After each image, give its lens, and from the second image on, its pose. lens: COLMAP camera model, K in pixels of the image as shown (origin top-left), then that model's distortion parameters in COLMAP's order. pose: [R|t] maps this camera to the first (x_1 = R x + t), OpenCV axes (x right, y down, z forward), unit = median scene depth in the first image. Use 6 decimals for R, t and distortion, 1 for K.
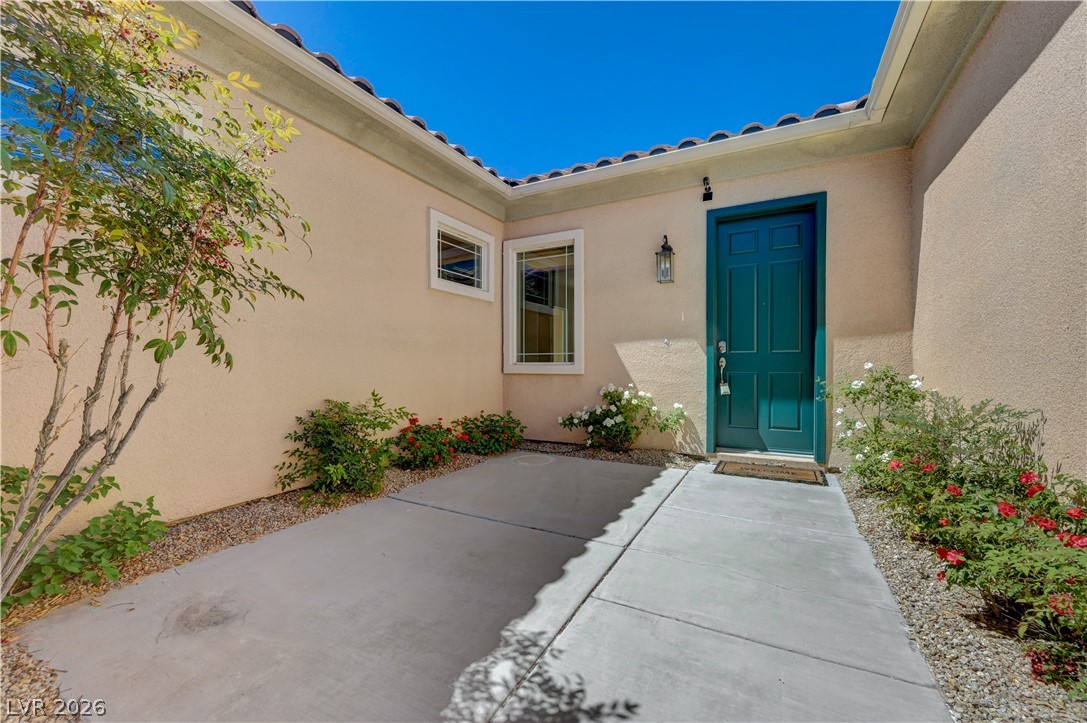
lens RADIAL K [[430.5, 0, 550.0], [0, 430.5, 359.9], [0, 0, 1]] dist [-0.000197, 0.000107]
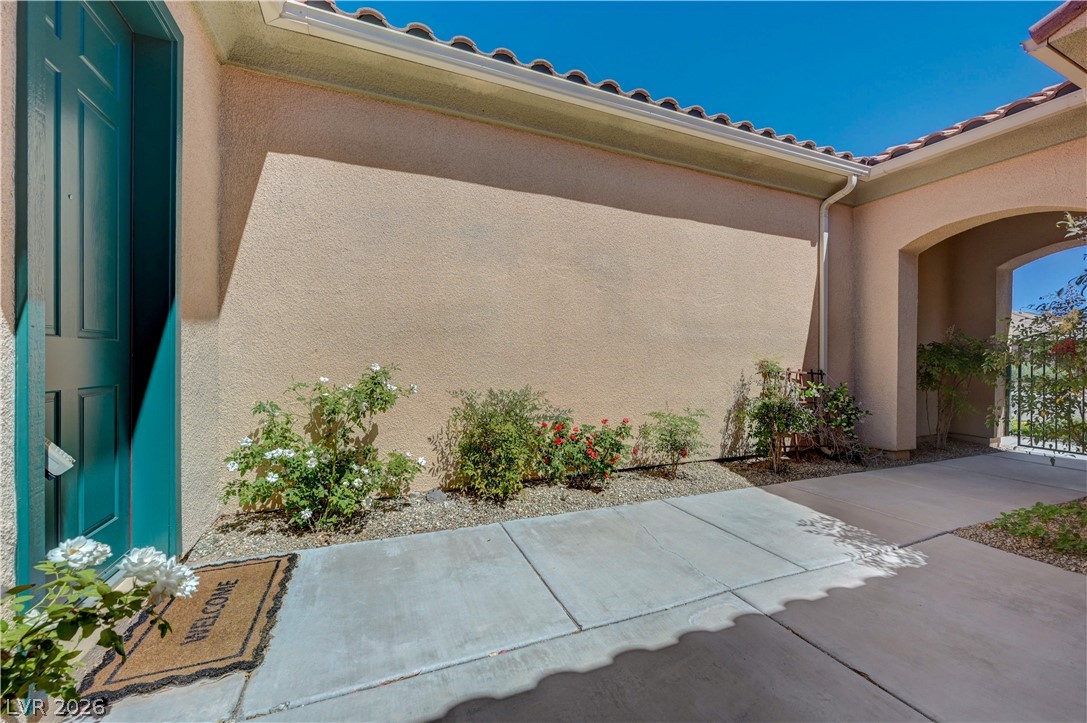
lens RADIAL K [[430.5, 0, 550.0], [0, 430.5, 359.9], [0, 0, 1]] dist [-0.000197, 0.000107]
pose [[-0.781128, -0.006374, 0.624338, -0.041015], [-0.014277, 0.999869, -0.007655, 0.000307], [-0.624207, -0.014893, -0.781117, 1.107242]]
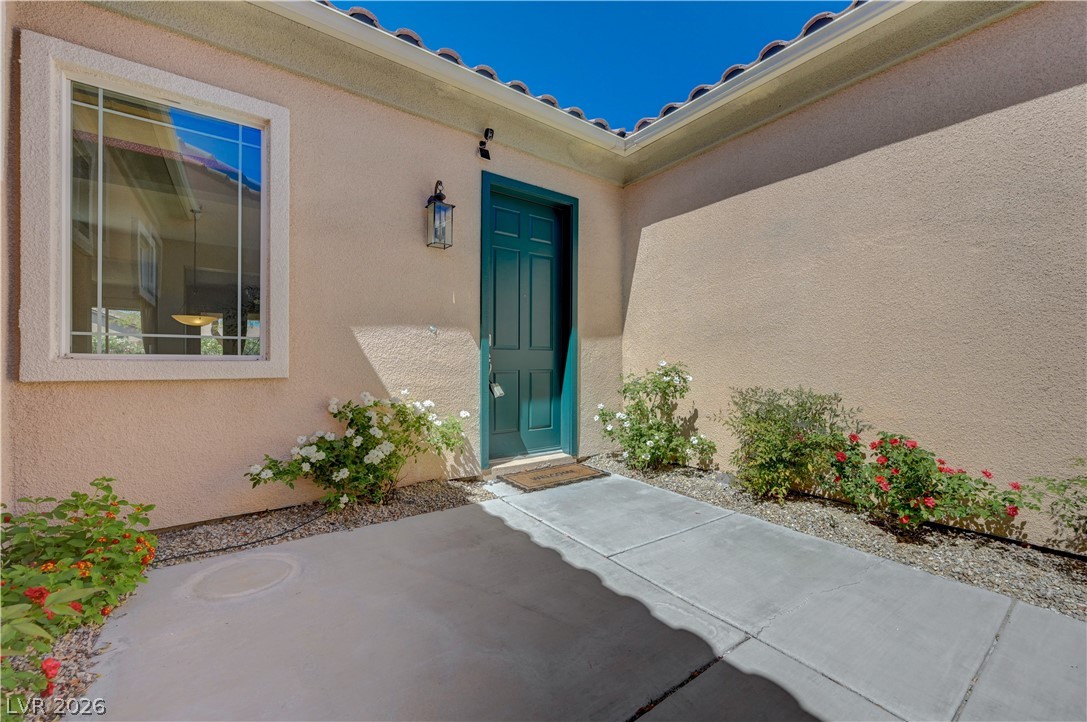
lens RADIAL K [[430.5, 0, 550.0], [0, 430.5, 359.4], [0, 0, 1]] dist [-0.000197, 0.000107]
pose [[0.435741, 0.005049, 0.900058, -0.338723], [-0.017063, 0.999851, 0.002652, 0.003136], [-0.899910, -0.016513, 0.435762, 0.587647]]
